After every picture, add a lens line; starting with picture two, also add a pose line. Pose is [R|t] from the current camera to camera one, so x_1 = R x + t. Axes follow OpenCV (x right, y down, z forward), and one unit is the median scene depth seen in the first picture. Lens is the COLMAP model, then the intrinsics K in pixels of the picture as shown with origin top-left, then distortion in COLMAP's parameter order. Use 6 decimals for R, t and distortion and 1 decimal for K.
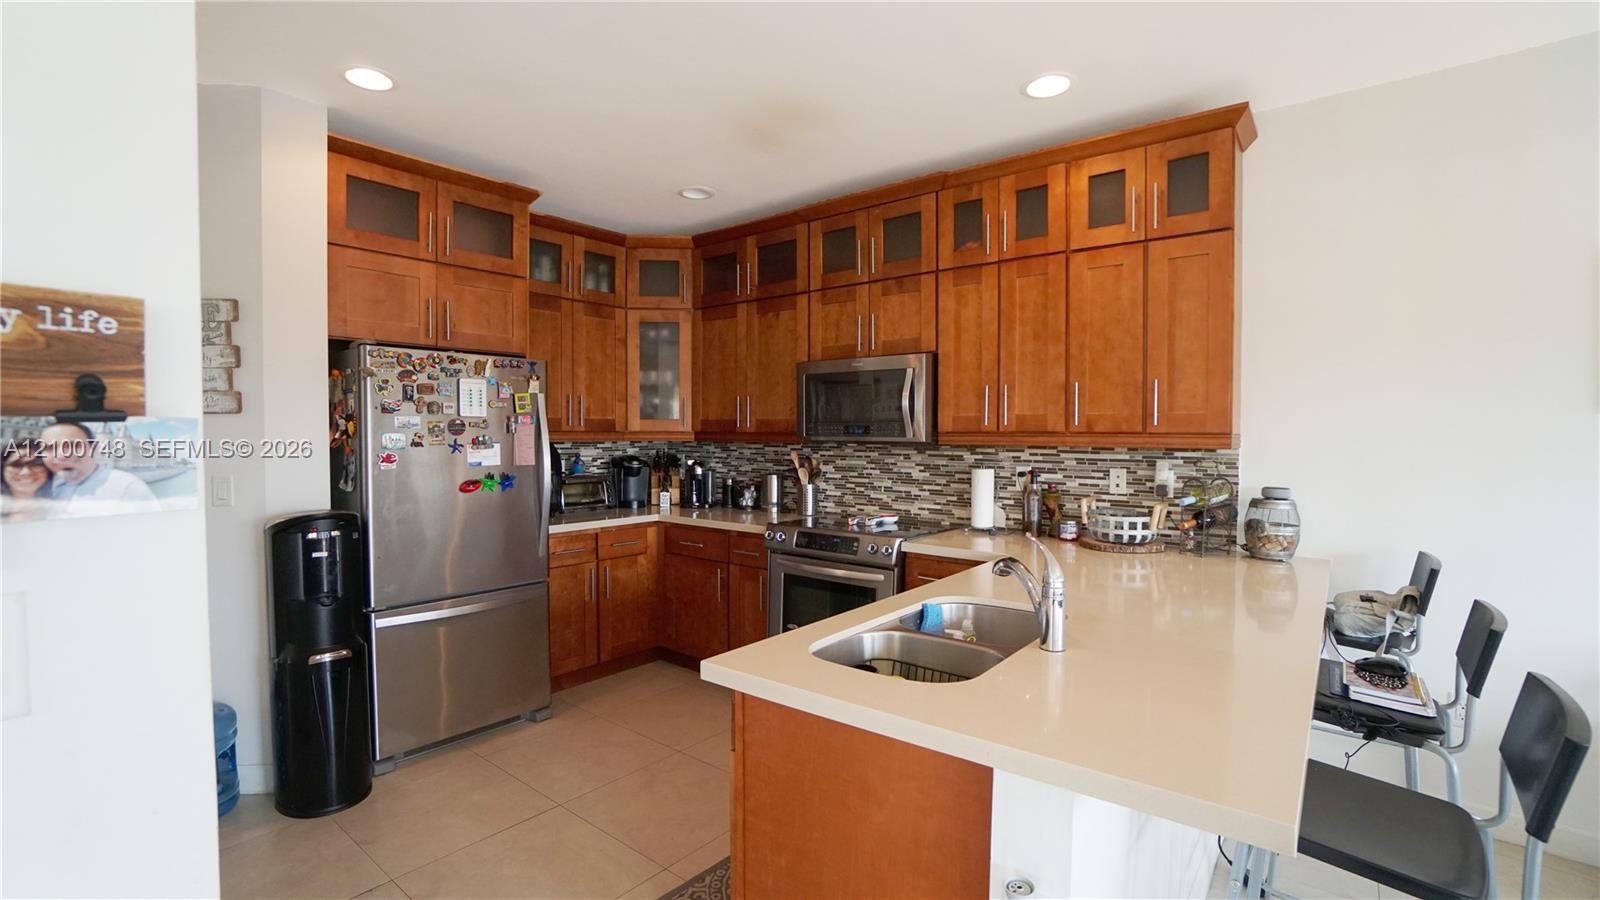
lens RADIAL K [[704.7, 0, 802.6], [0, 704.7, 455.0], [0, 0, 1]] dist [-0.048580, 0.008799]
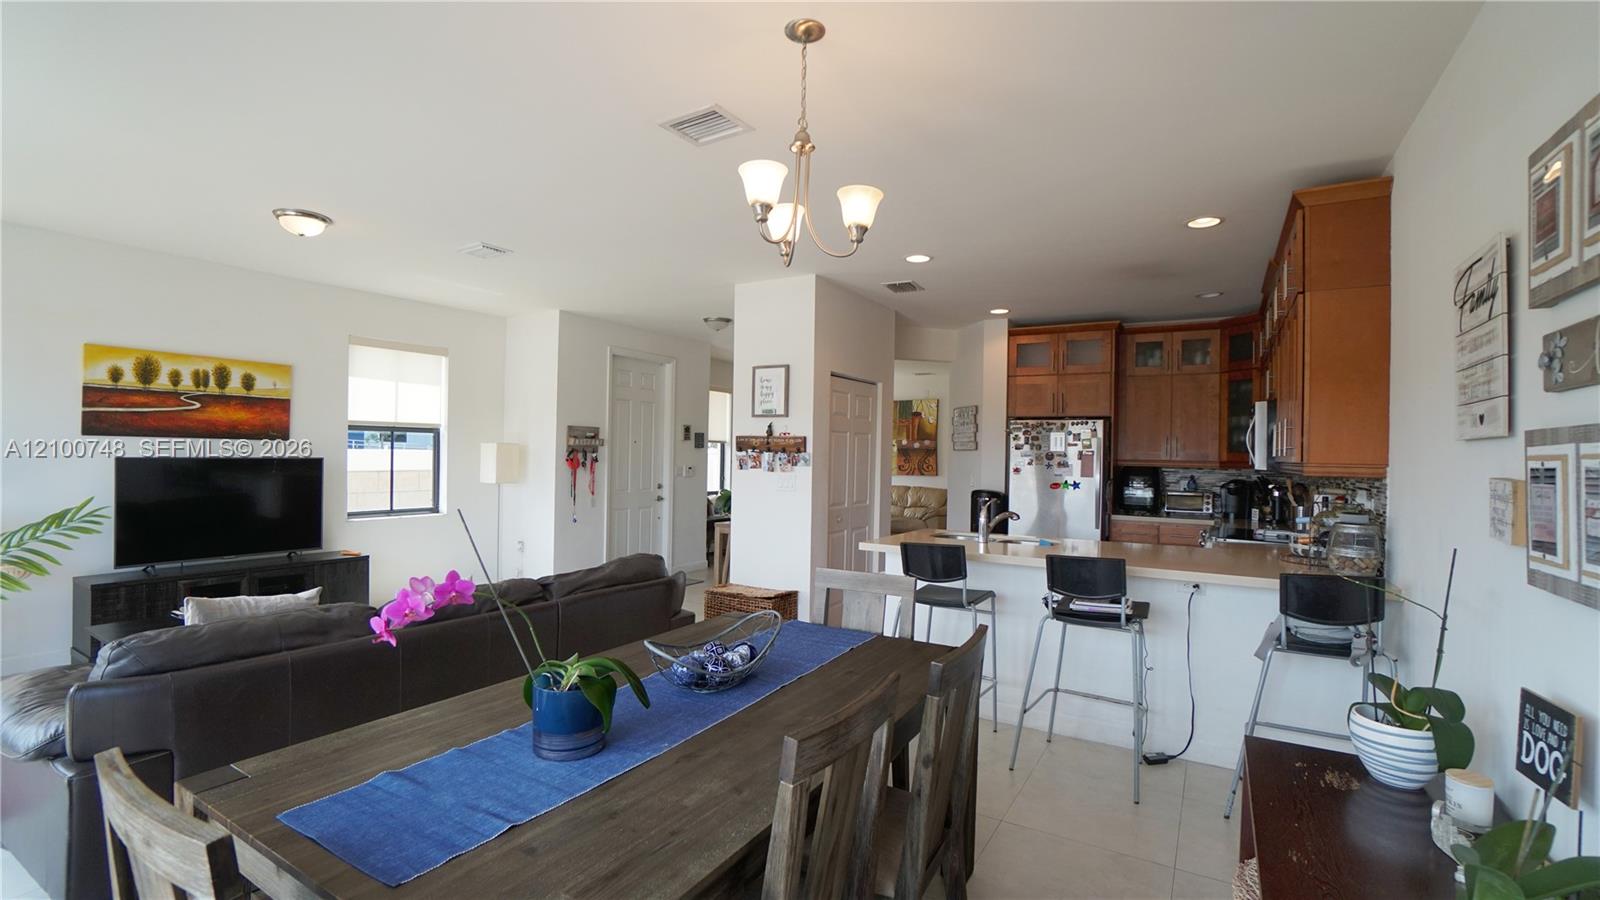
lens RADIAL K [[704.7, 0, 802.5], [0, 704.7, 456.3], [0, 0, 1]] dist [-0.048580, 0.008799]
pose [[0.146841, 0.005908, -0.989143, 1.453315], [-0.046626, 0.998912, -0.000956, -0.004414], [0.988061, 0.046260, 0.146956, -0.019223]]
